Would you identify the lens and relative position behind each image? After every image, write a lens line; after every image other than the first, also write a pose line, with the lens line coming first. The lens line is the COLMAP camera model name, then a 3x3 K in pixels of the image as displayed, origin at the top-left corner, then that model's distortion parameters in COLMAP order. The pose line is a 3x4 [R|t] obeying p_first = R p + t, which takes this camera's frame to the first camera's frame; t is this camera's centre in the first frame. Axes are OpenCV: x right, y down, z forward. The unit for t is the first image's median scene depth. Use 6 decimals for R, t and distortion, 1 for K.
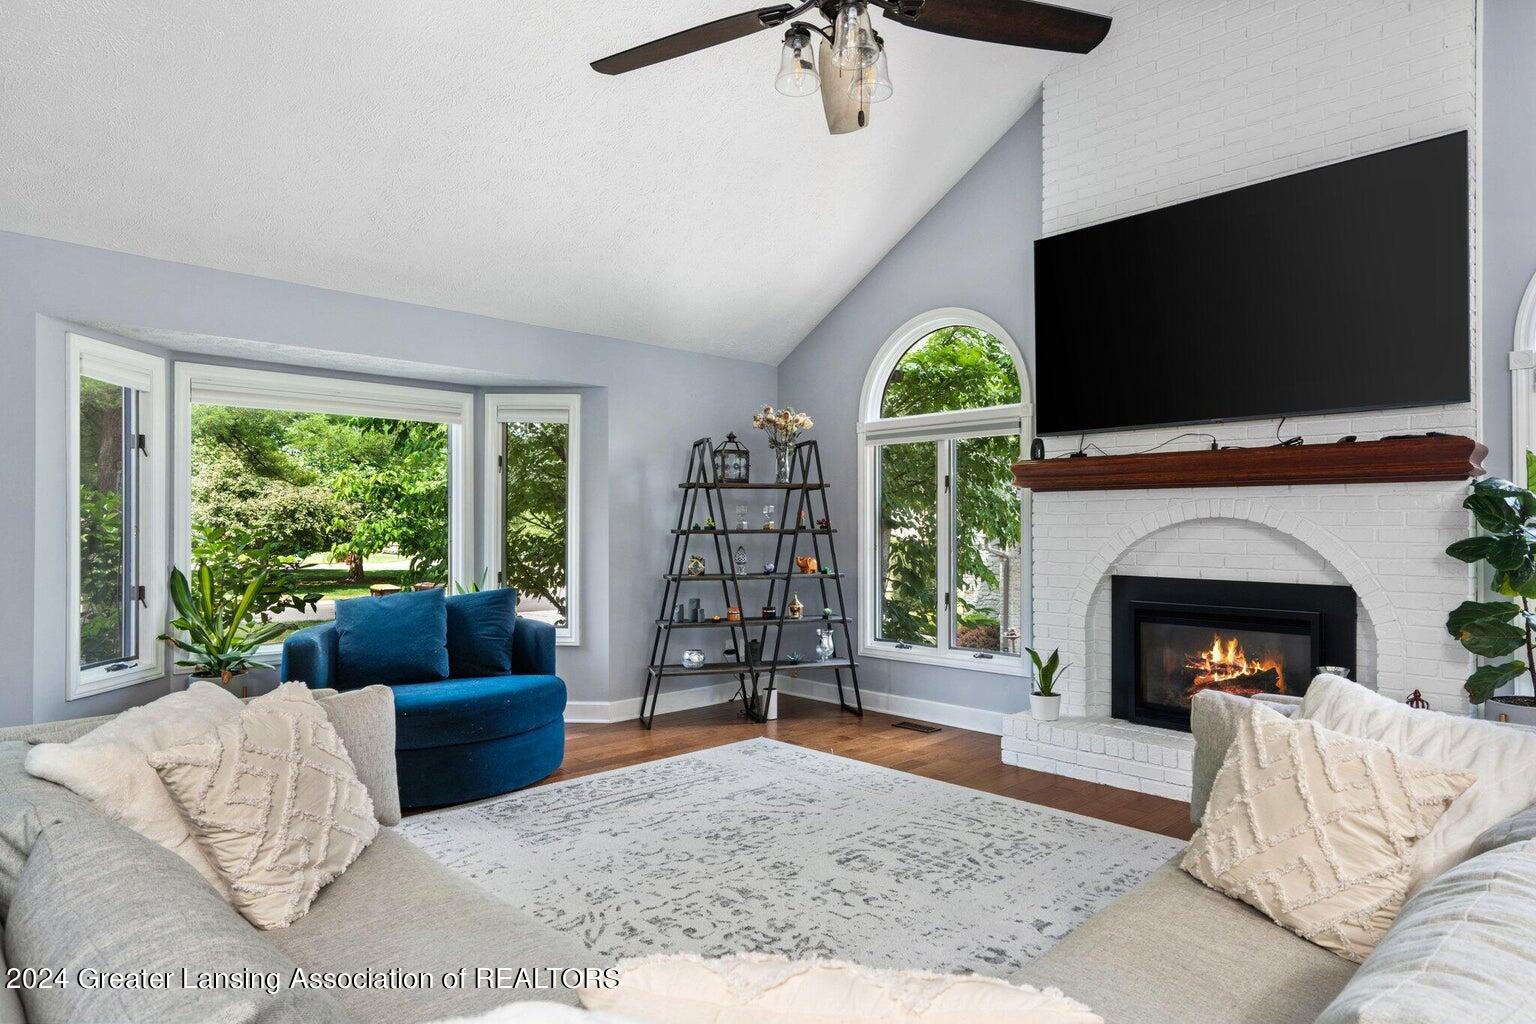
lens RADIAL K [[896.5, 0, 768.0], [0, 896.5, 512.0], [0, 0, 1]] dist [0.000550, -0.000165]
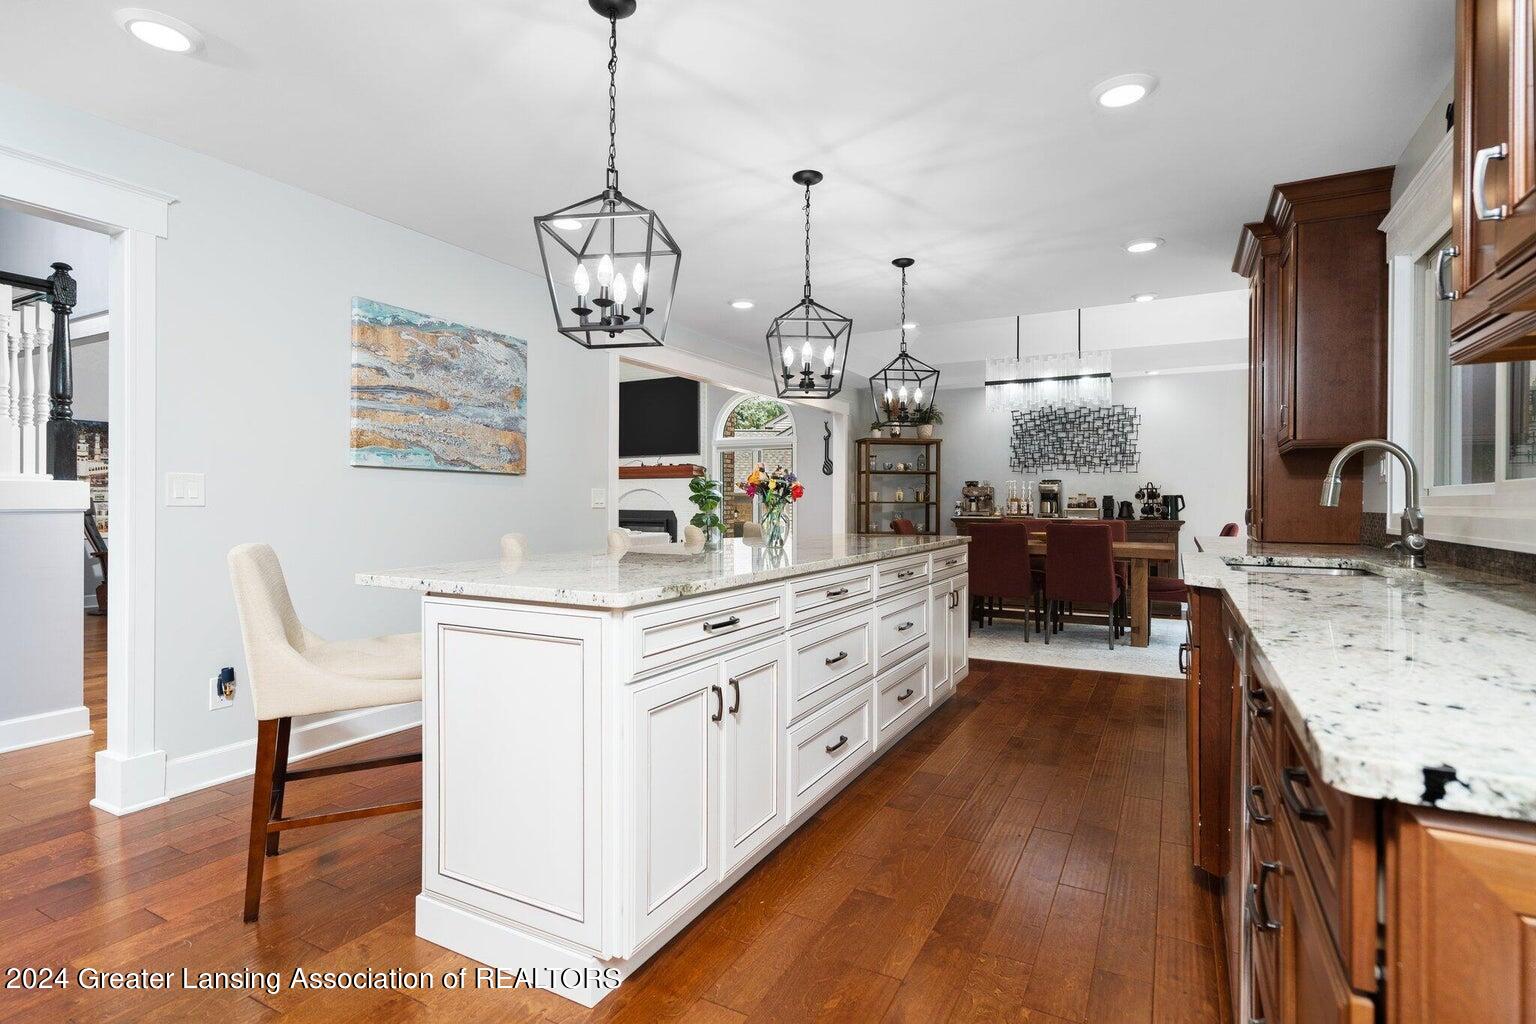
lens RADIAL K [[754.5, 0, 770.2], [0, 754.5, 501.8], [0, 0, 1]] dist [-0.001134, 0.000383]
pose [[0.951818, -0.000031, 0.306663, 0.178965], [-0.004669, 0.999883, 0.014592, 0.012810], [-0.306627, -0.015321, 0.951706, -1.903550]]
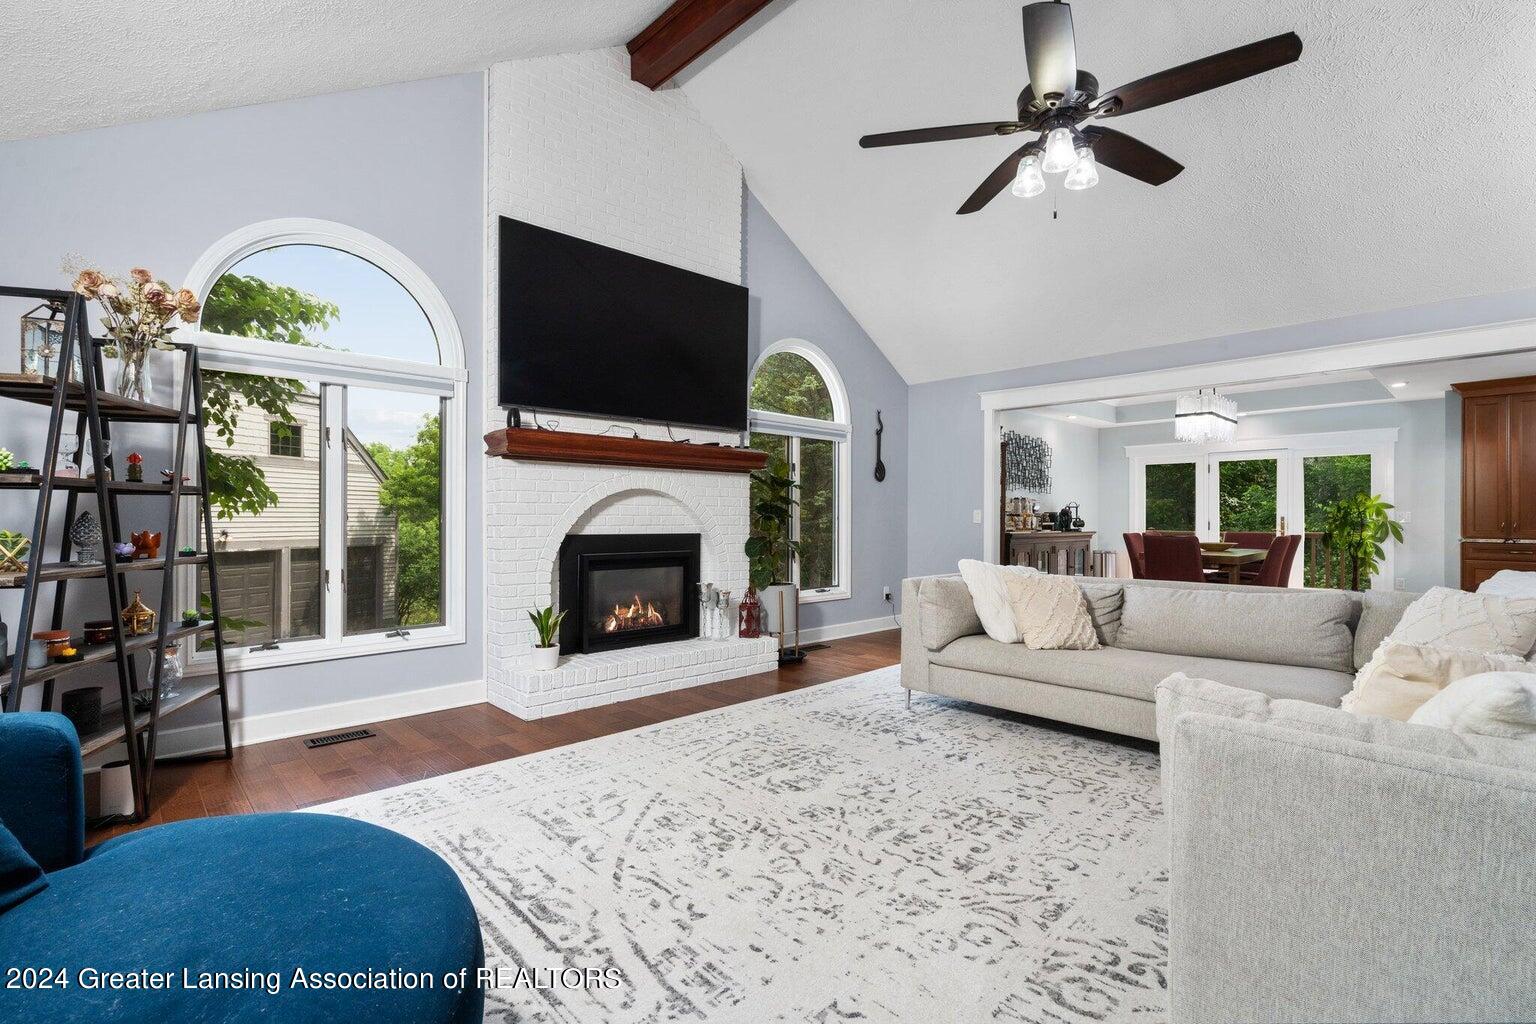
lens RADIAL K [[702.1, 0, 770.9], [0, 702.1, 518.6], [0, 0, 1]] dist [-0.002941, 0.000009]
pose [[0.008693, -0.002372, 0.999959, -0.737958], [-0.017464, 0.999844, 0.002524, 0.058496], [-0.999810, -0.017485, 0.008650, 0.992287]]
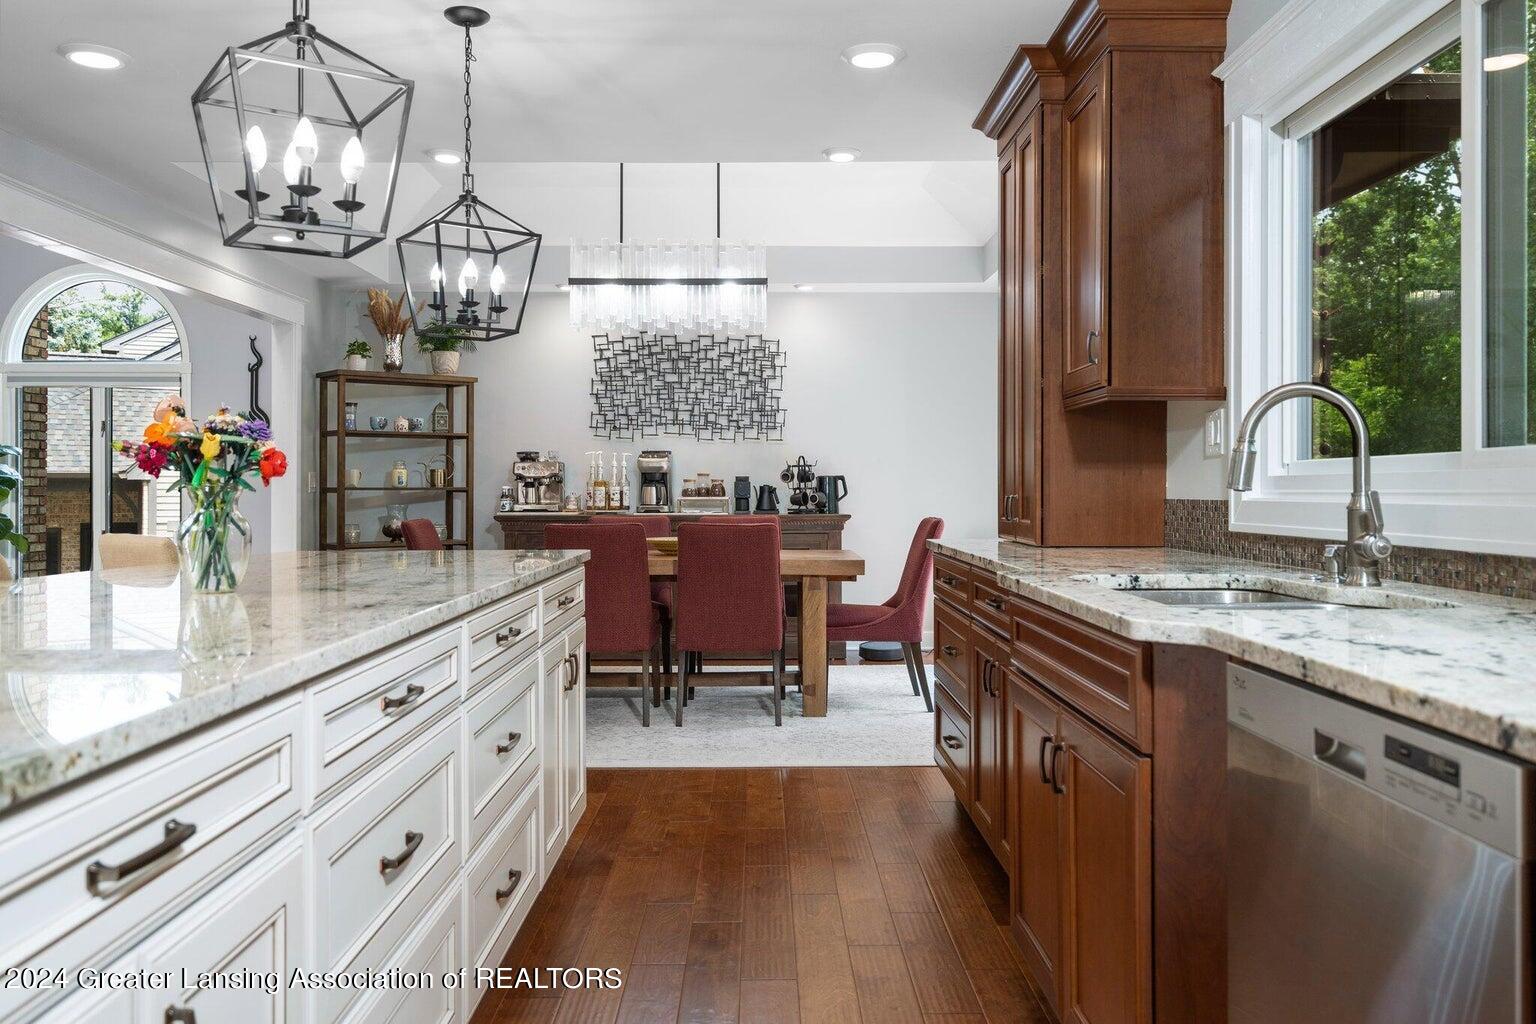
lens RADIAL K [[1205.3, 0, 771.4], [0, 1205.3, 482.4], [0, 0, 1]] dist [0.002035, 0.003041]
pose [[0.685657, -0.000175, 0.727925, 0.206820], [-0.007102, 0.999951, 0.006931, 0.017590], [-0.727890, -0.009922, 0.685622, -1.670074]]
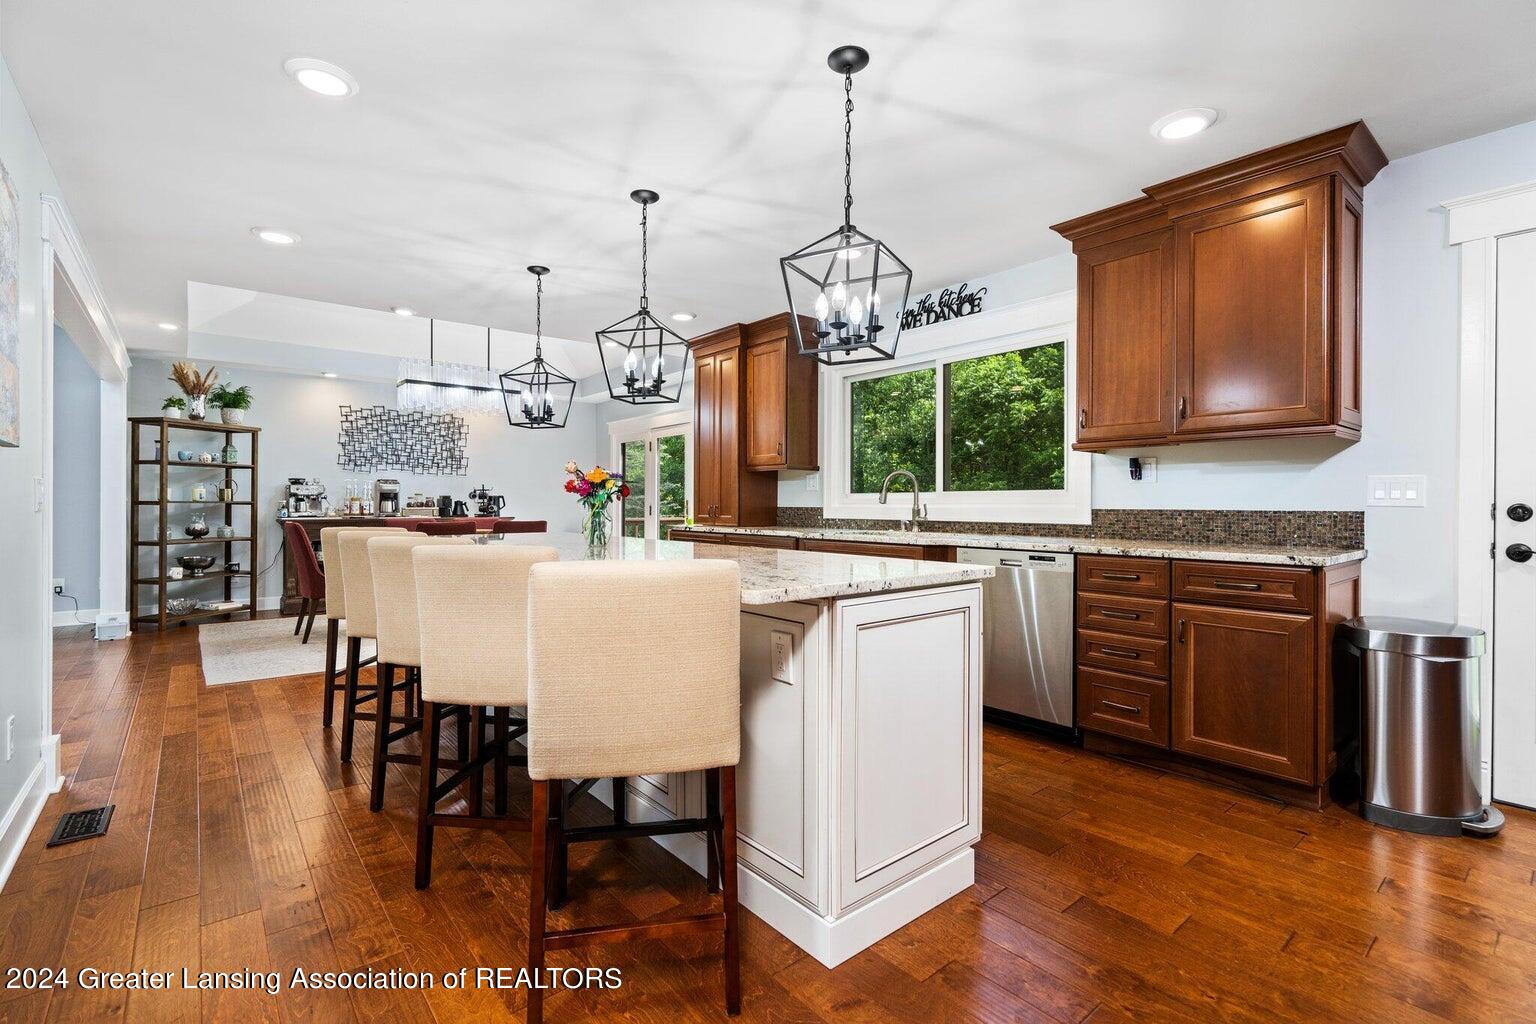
lens RADIAL K [[697.6, 0, 768.7], [0, 697.6, 505.9], [0, 0, 1]] dist [-0.004999, -0.000182]
pose [[0.075723, -0.005654, 0.997113, -0.378266], [-0.015307, 0.999860, 0.006832, 0.024433], [-0.997011, -0.015780, 0.075626, -1.285641]]
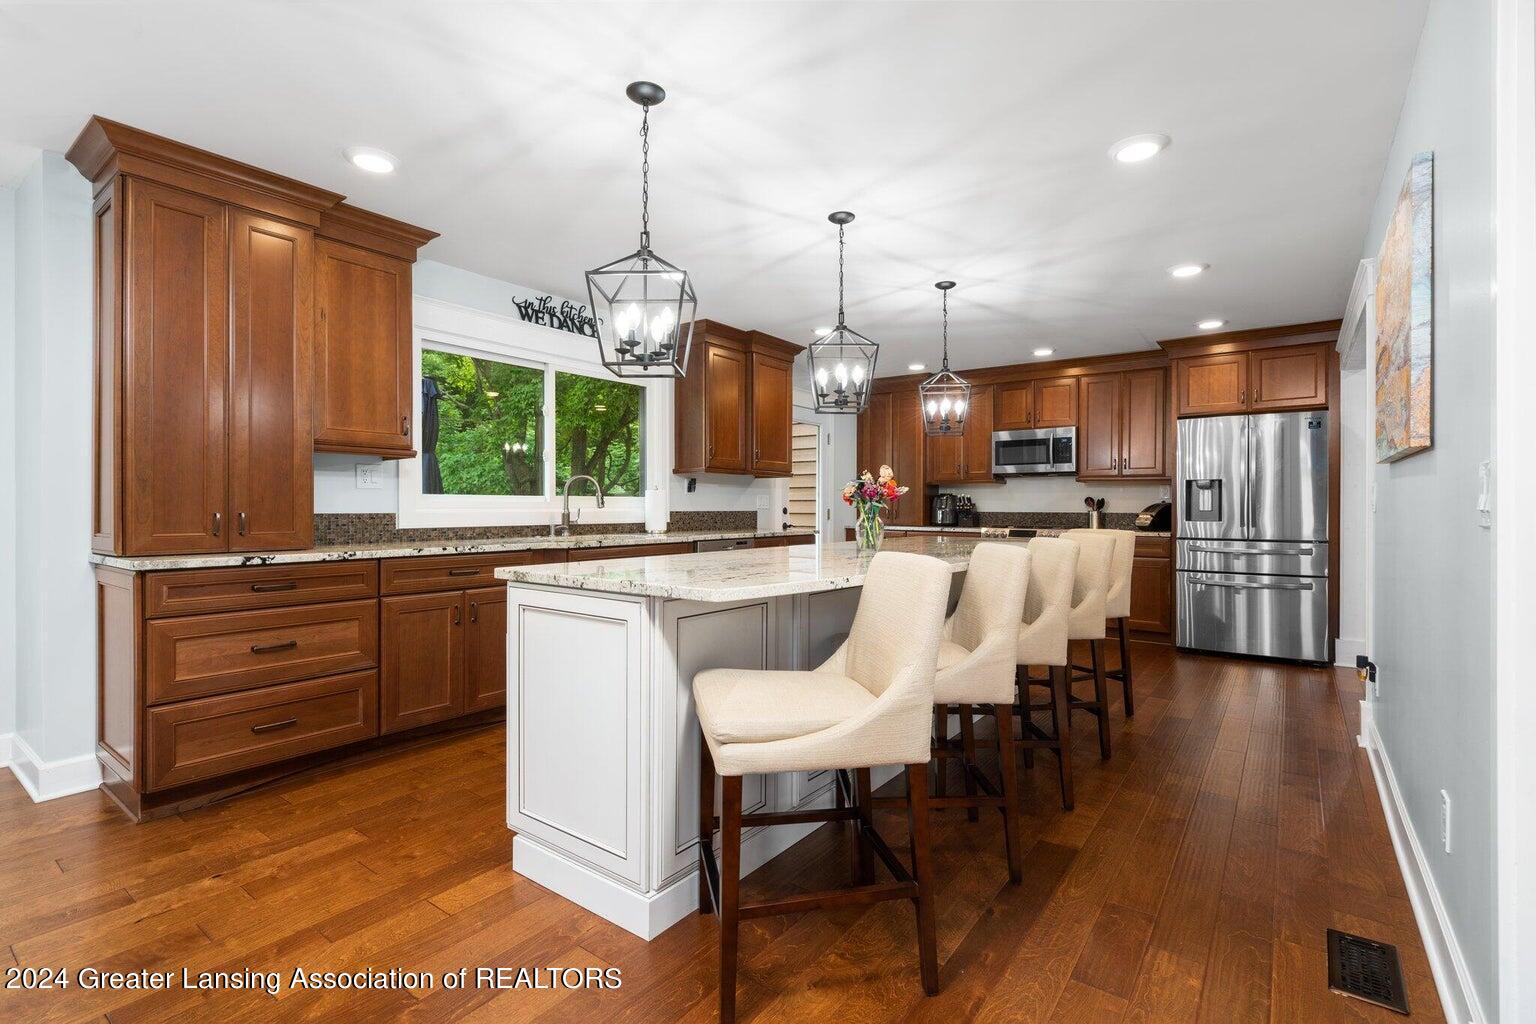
lens RADIAL K [[697.6, 0, 768.7], [0, 697.6, 505.9], [0, 0, 1]] dist [-0.004999, -0.000182]
pose [[-0.986569, -0.003110, -0.163313, 0.745792], [-0.000802, 0.999899, -0.014194, 0.039555], [0.163340, -0.013872, -0.986472, -0.152915]]
